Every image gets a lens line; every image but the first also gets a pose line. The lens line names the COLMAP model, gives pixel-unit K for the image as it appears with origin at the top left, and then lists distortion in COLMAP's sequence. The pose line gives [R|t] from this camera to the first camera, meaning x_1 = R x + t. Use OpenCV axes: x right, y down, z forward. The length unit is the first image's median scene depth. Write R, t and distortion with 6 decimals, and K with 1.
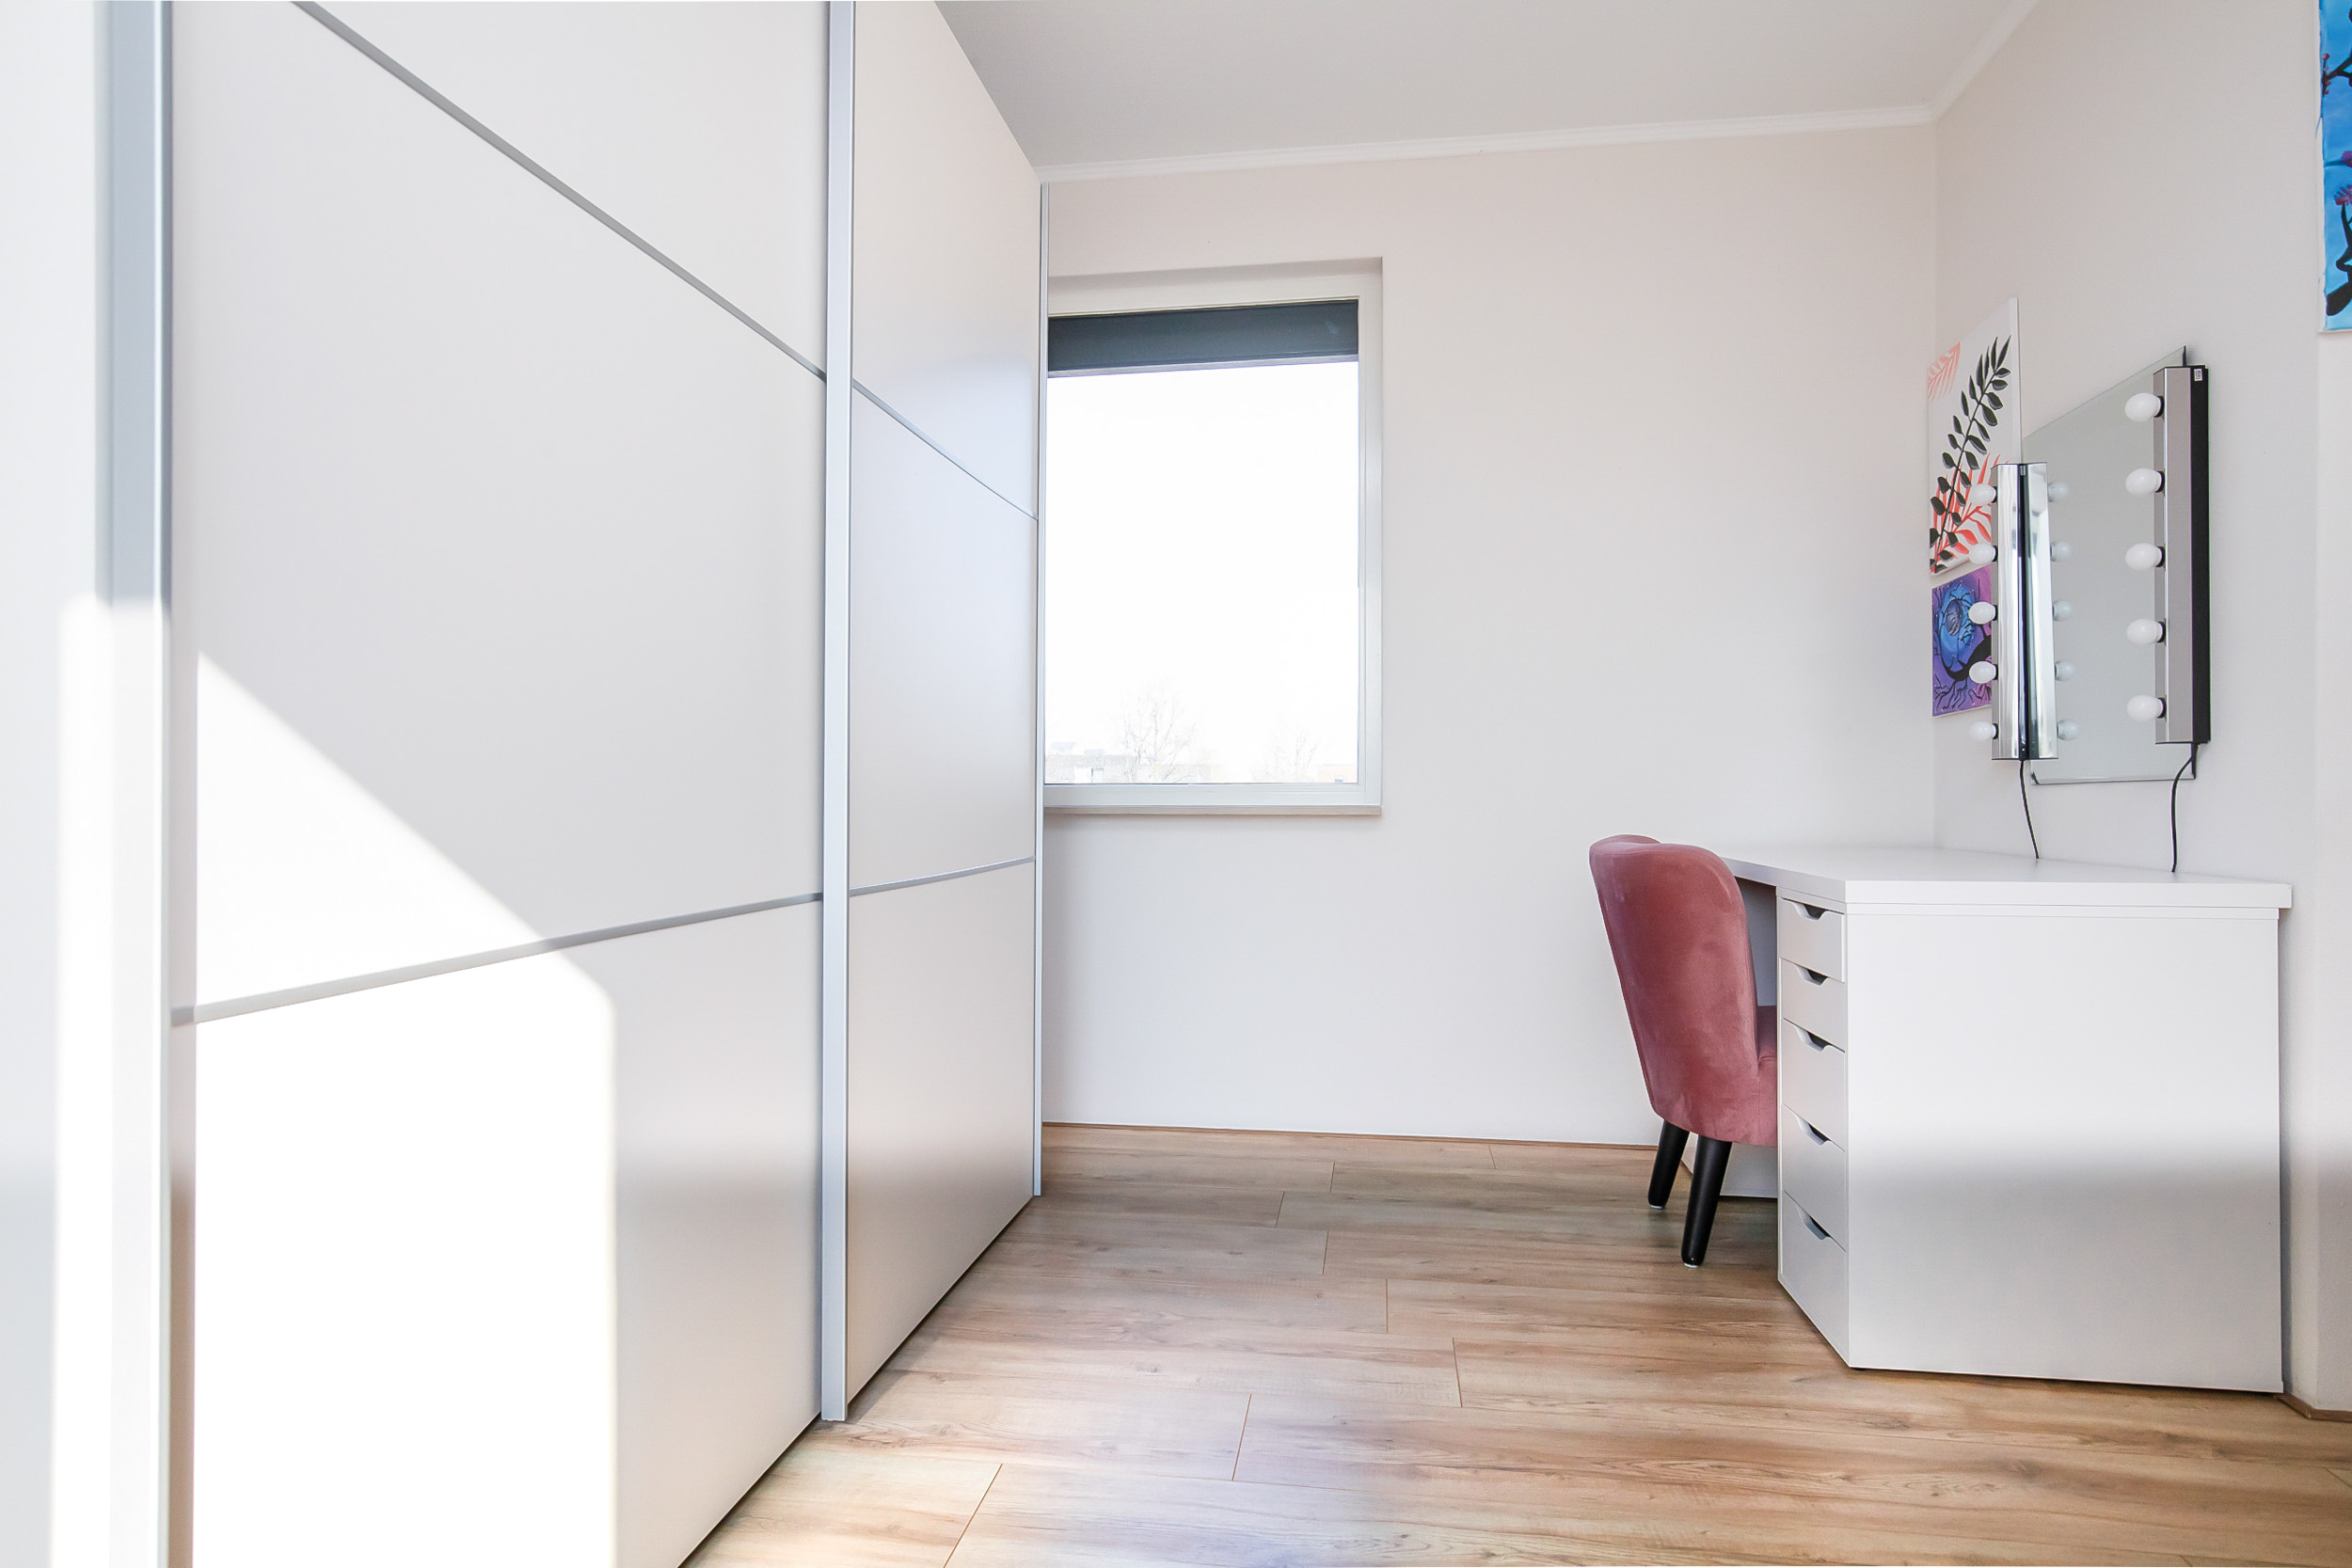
lens RADIAL K [[1327.2, 0, 1176.0], [0, 1327.2, 786.5], [0, 0, 1]] dist [-0.013169, 0.000772]
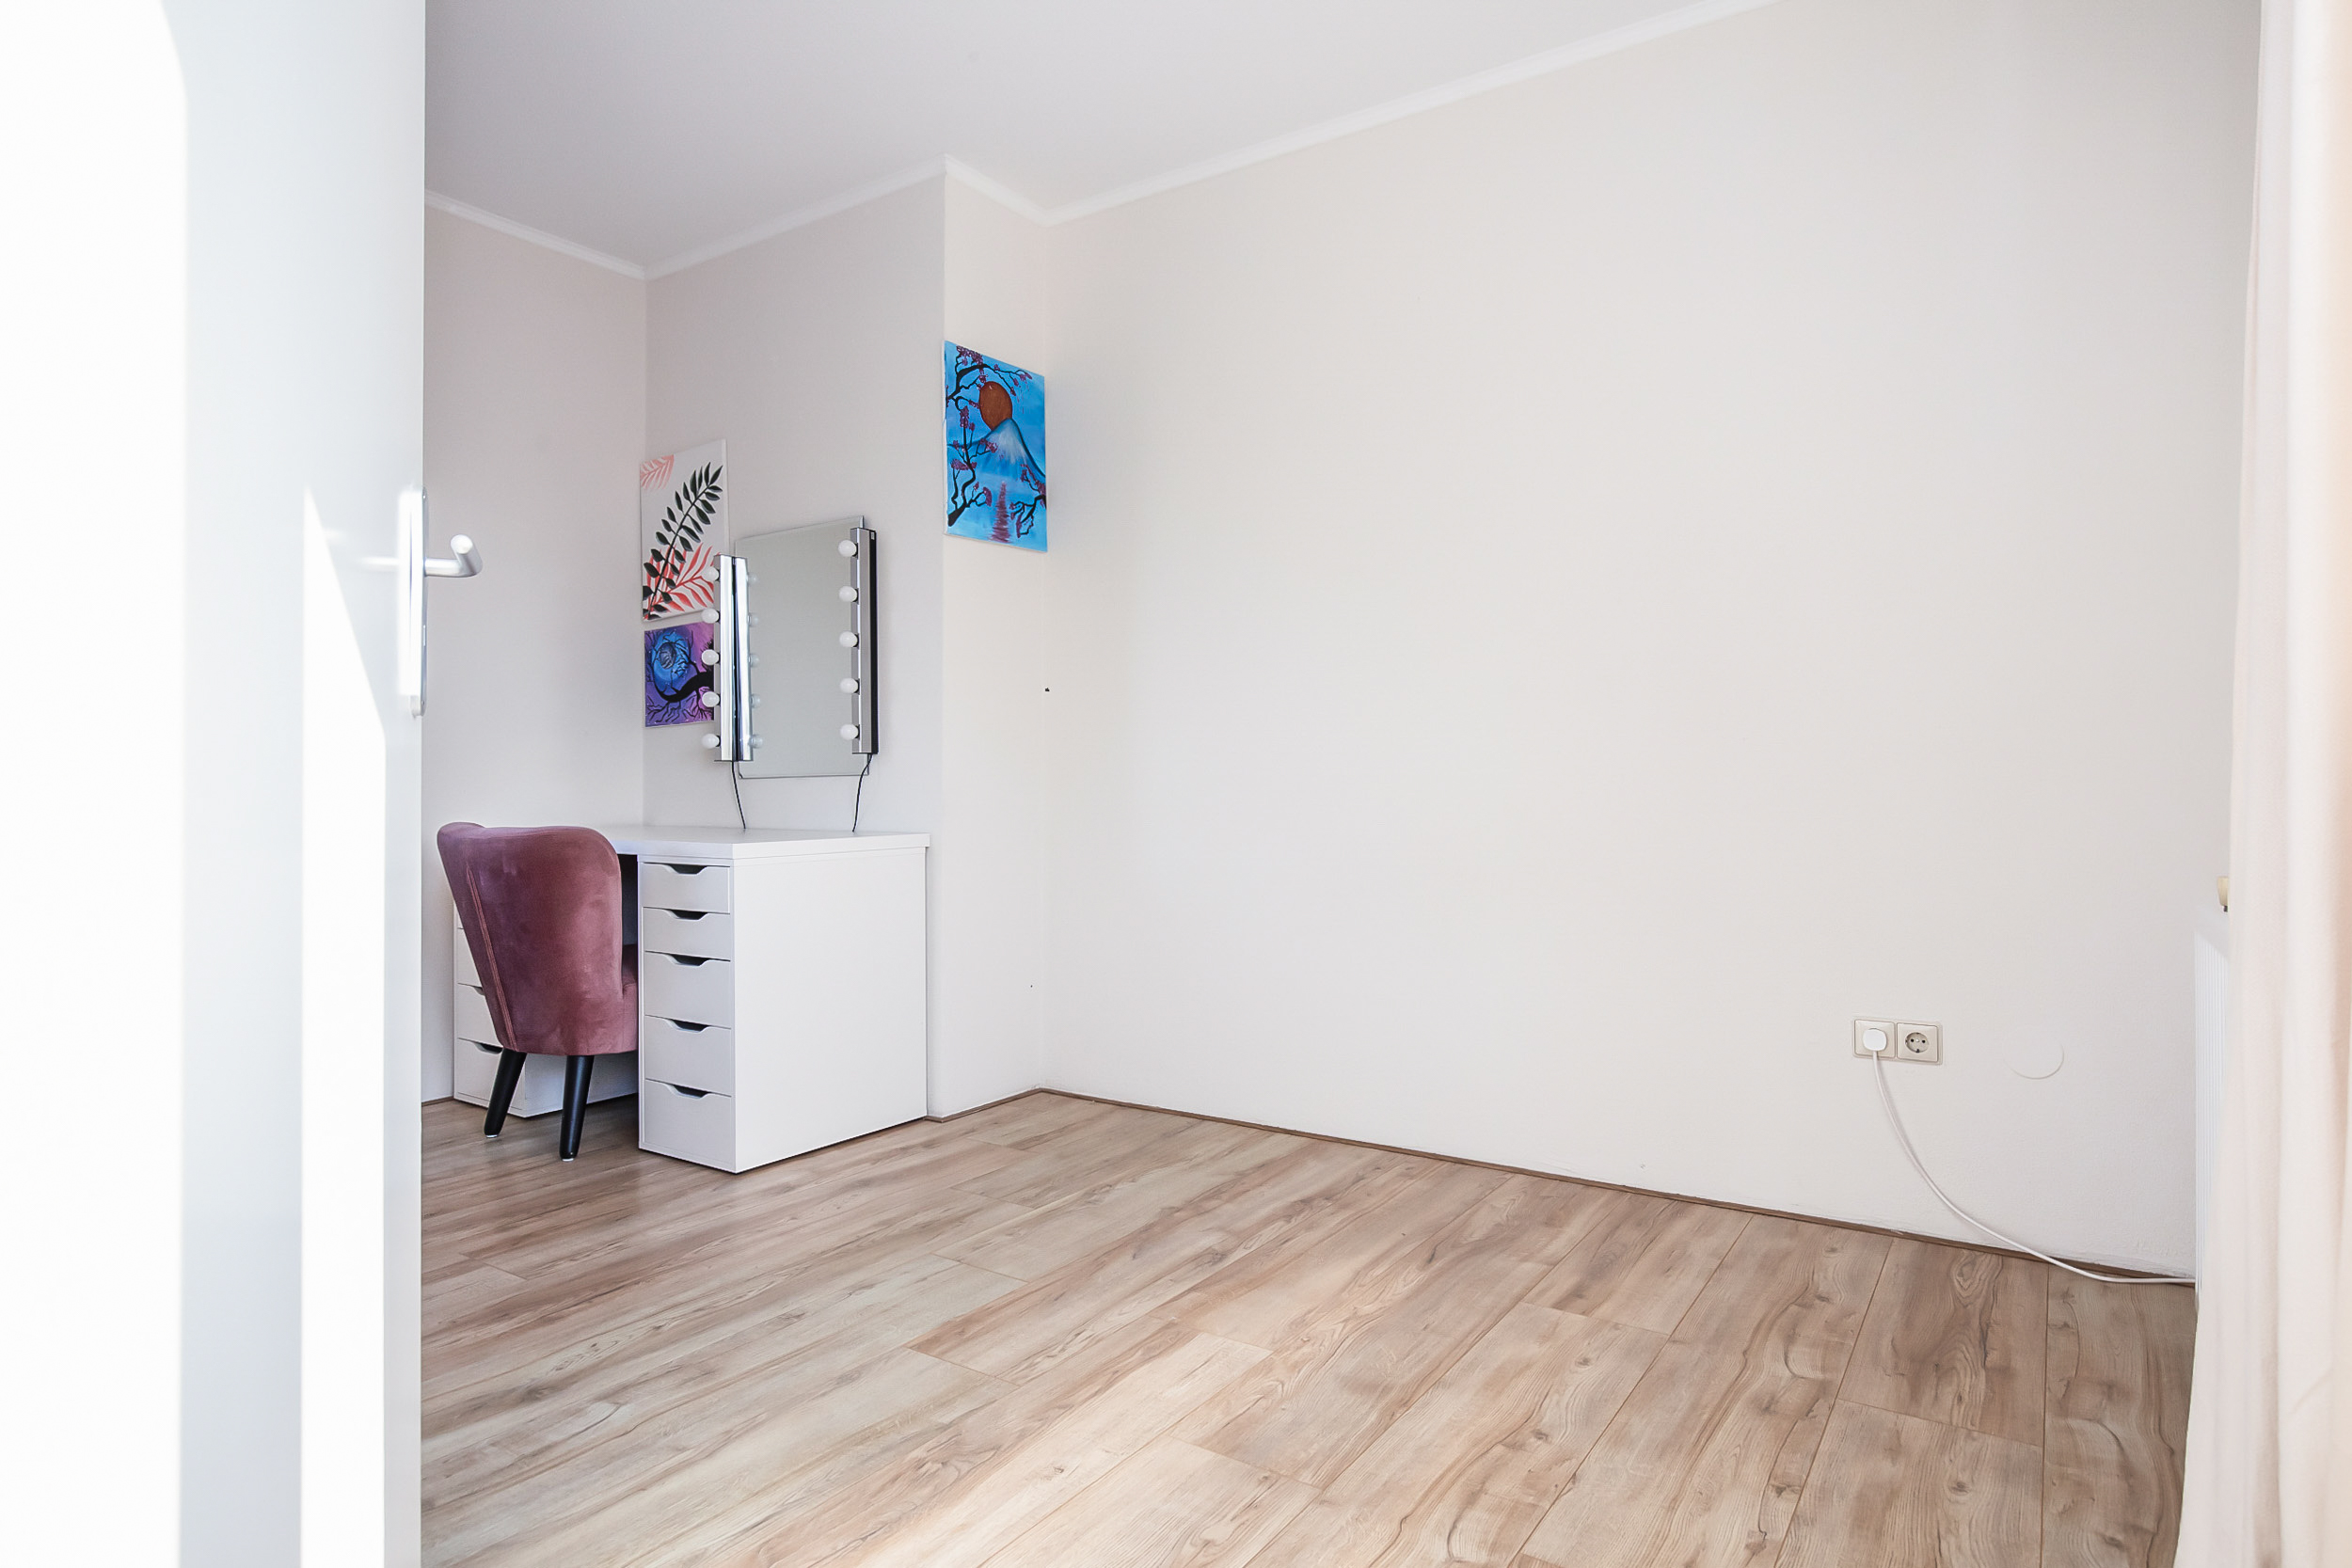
lens RADIAL K [[1327.2, 0, 1174.8], [0, 1327.2, 786.1], [0, 0, 1]] dist [-0.013169, 0.000772]
pose [[0.422307, -0.007392, 0.906423, -0.461223], [0.001077, 0.999970, 0.007653, -0.003474], [-0.906452, -0.002256, 0.422302, -0.053502]]
